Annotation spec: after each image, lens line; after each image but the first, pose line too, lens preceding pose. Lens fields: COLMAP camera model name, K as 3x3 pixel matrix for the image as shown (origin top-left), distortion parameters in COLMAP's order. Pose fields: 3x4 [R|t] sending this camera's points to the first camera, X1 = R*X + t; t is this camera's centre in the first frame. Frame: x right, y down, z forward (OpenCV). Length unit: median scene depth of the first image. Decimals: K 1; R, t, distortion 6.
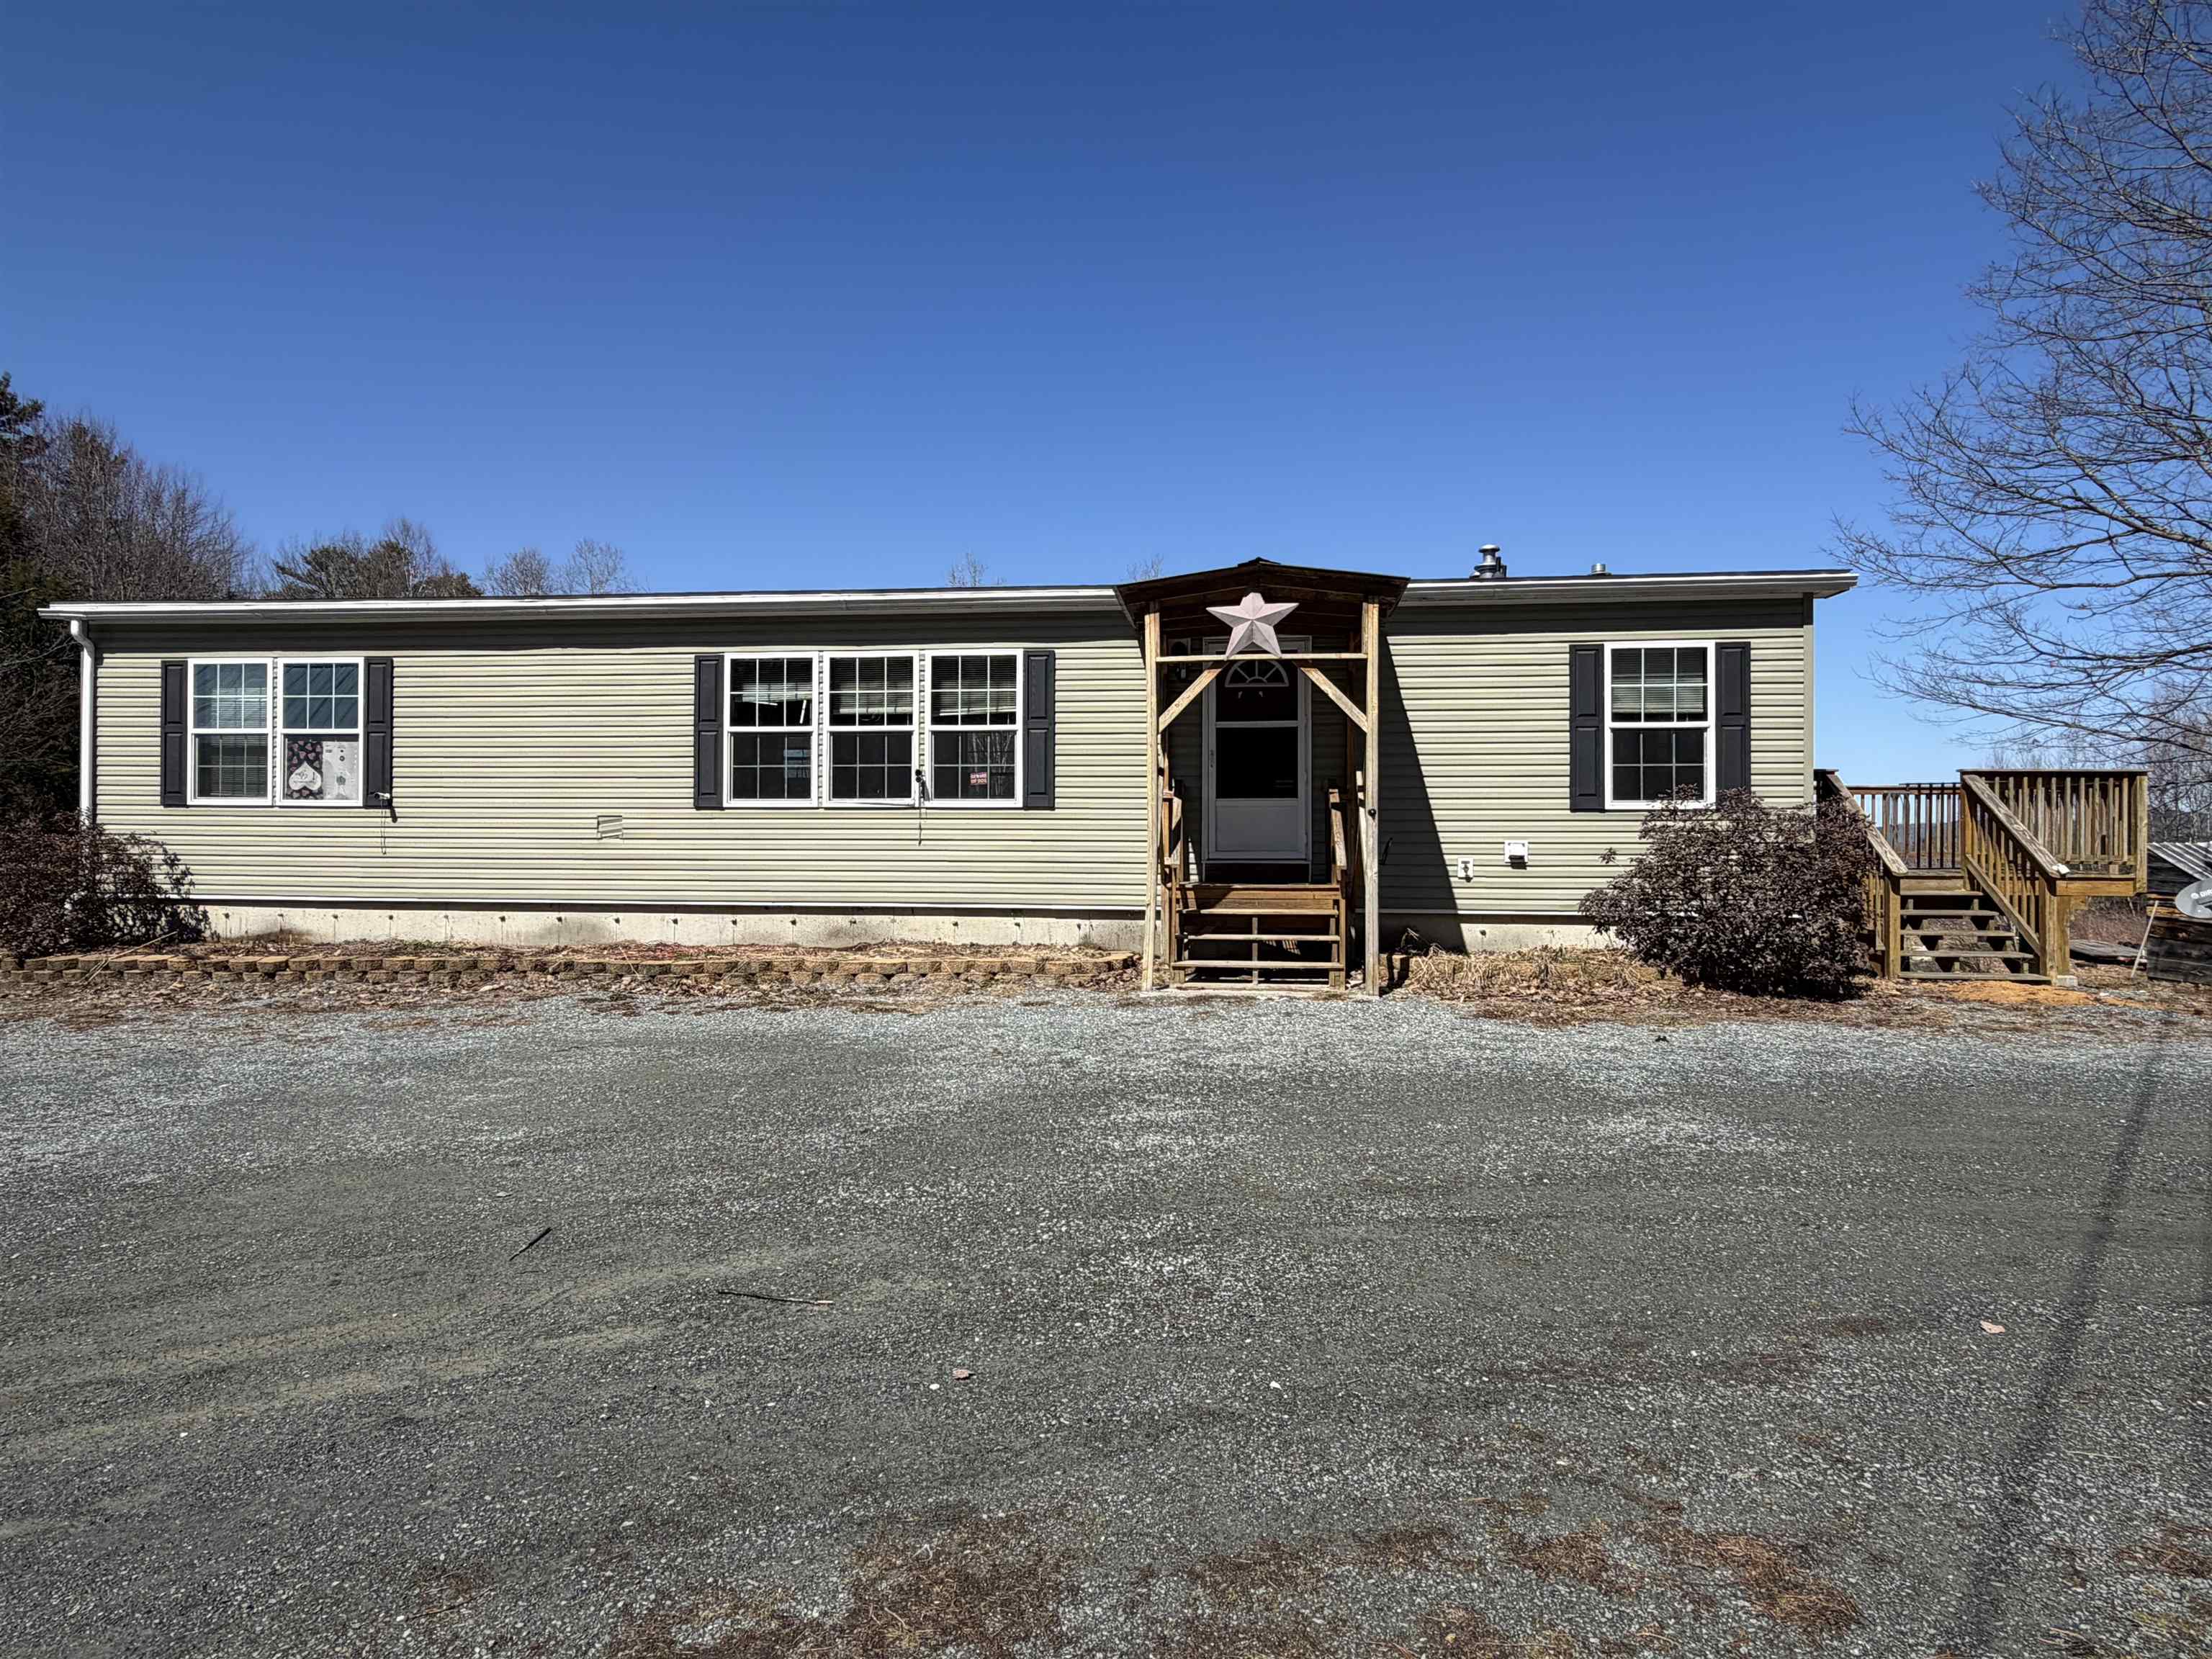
lens RADIAL K [[1227.1, 0, 1105.2], [0, 1227.1, 850.6], [0, 0, 1]] dist [0.004268, 0.001898]
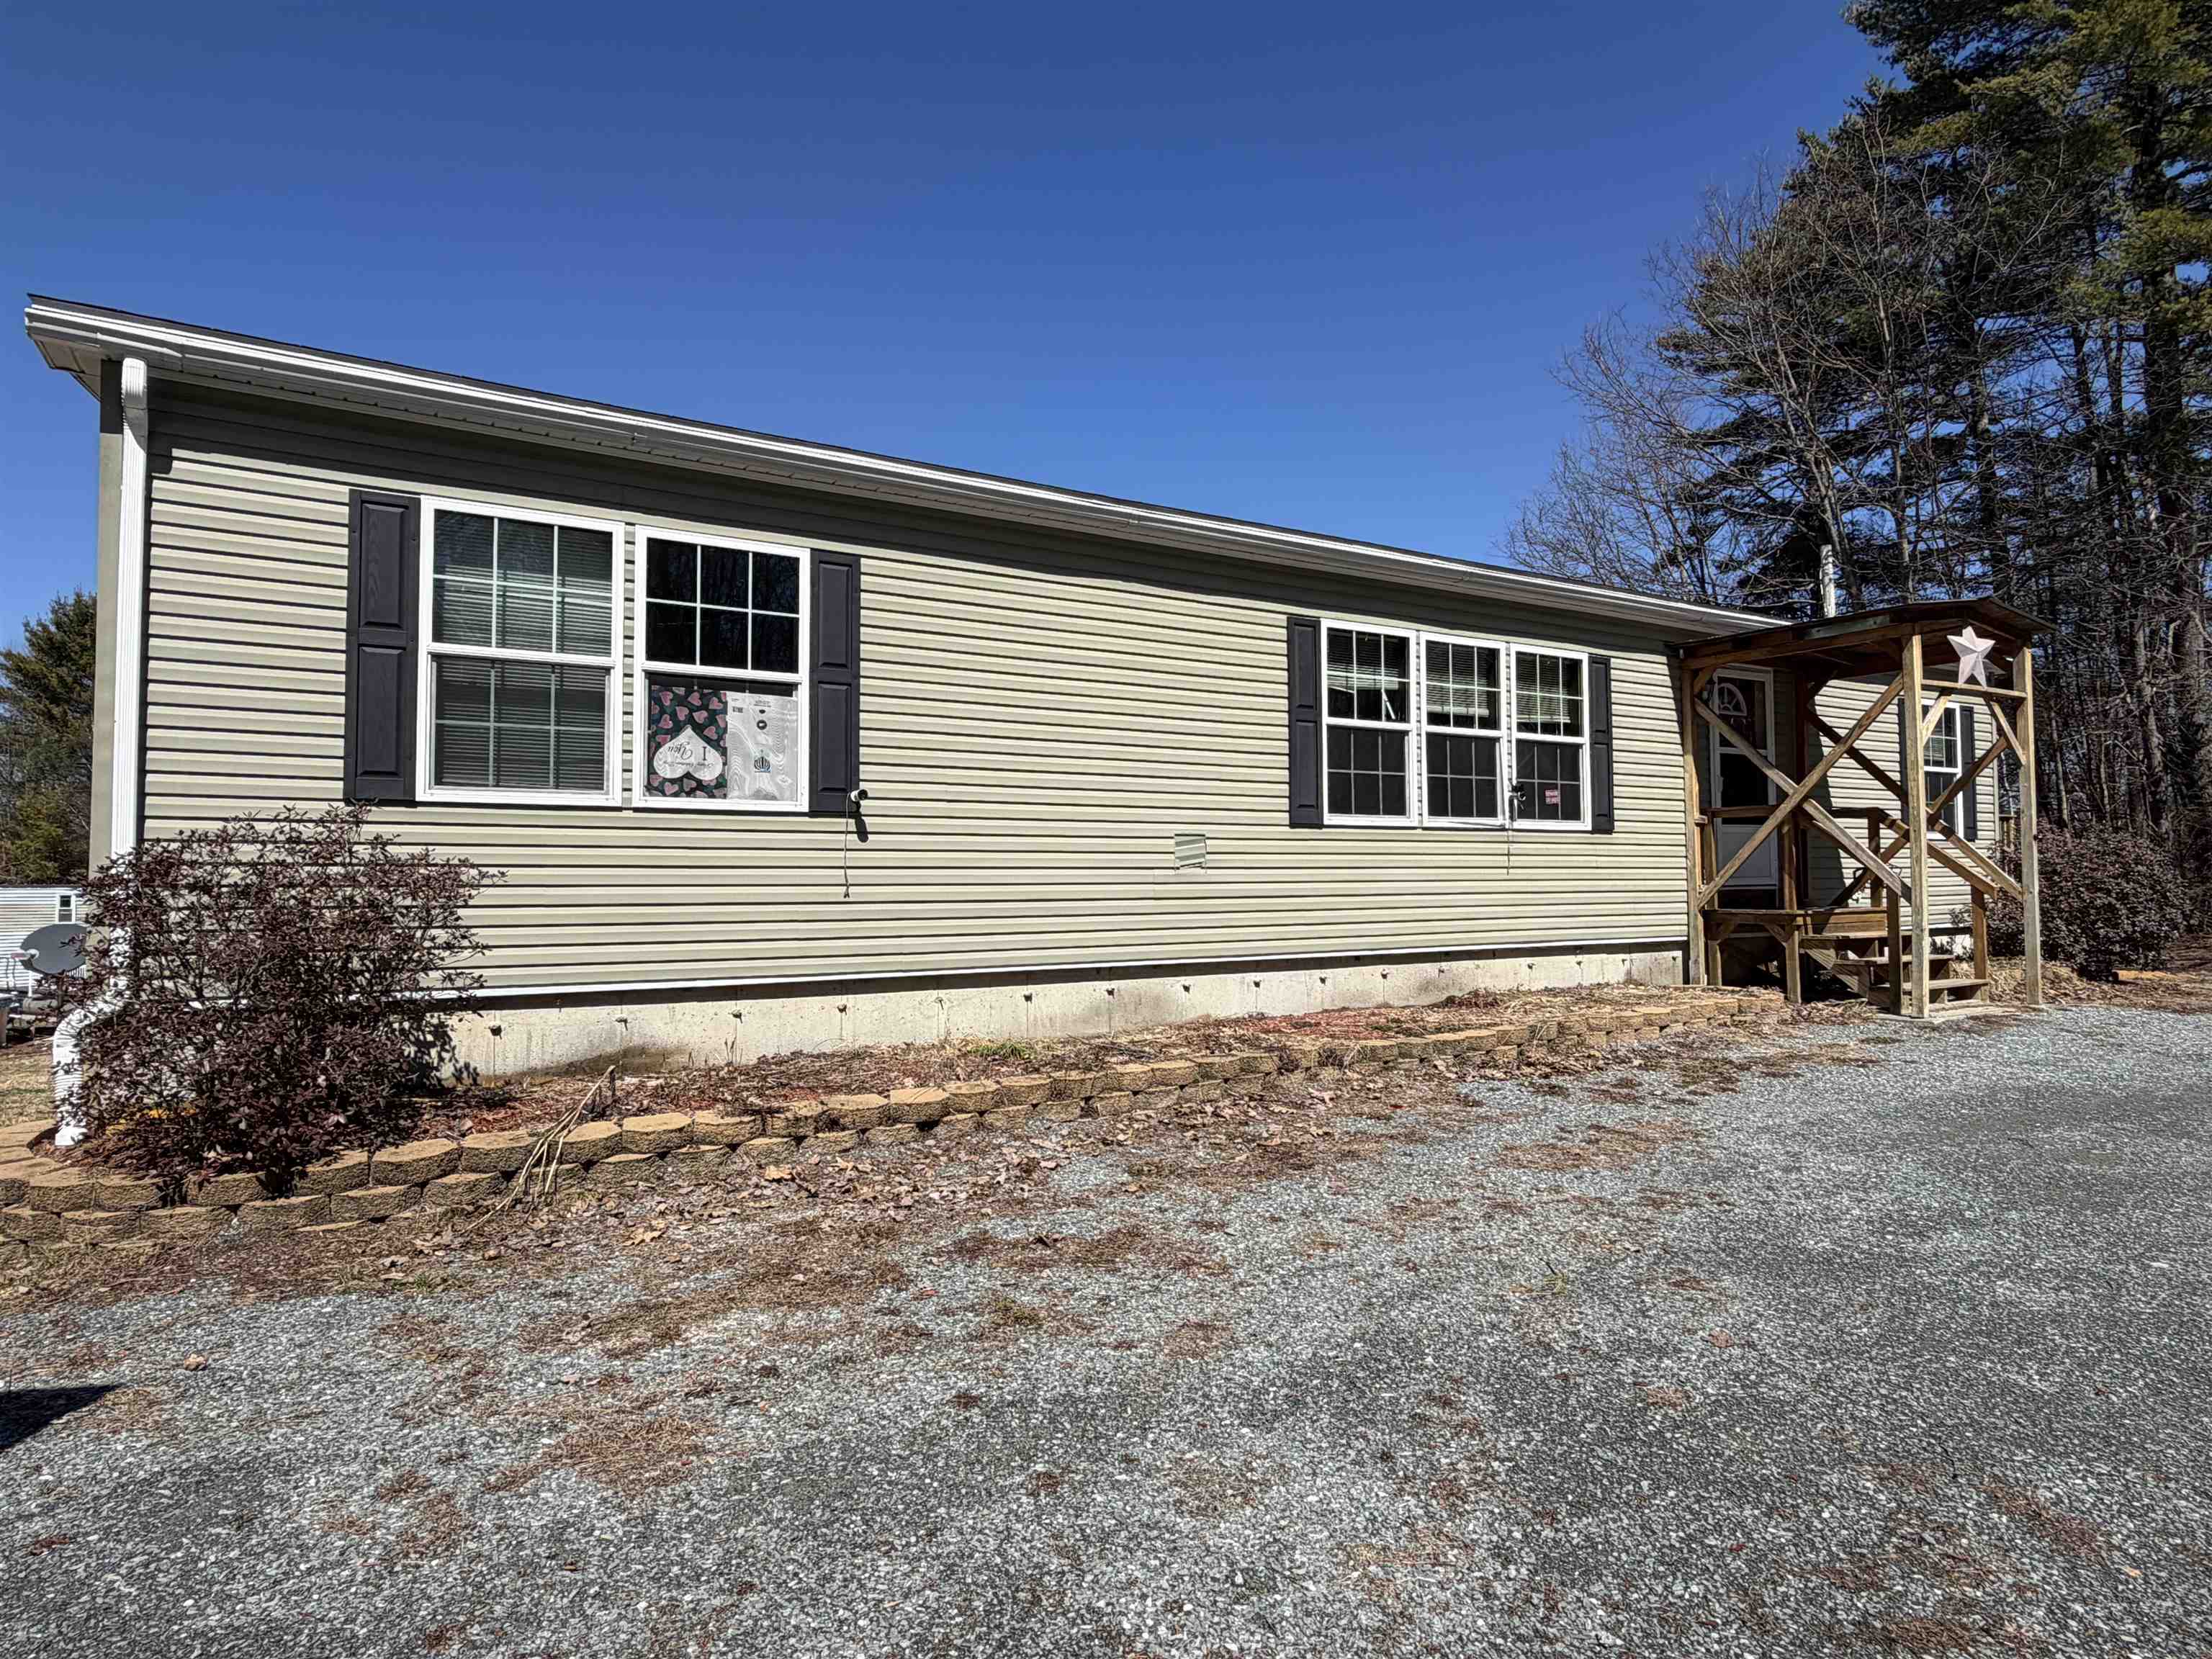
lens RADIAL K [[1227.1, 0, 1103.7], [0, 1227.1, 809.3], [0, 0, 1]] dist [0.004268, 0.001898]
pose [[0.798901, 0.021791, 0.601068, -0.841051], [-0.000466, 0.999366, -0.035610, -0.017953], [-0.601463, 0.028169, 0.798404, 0.477231]]
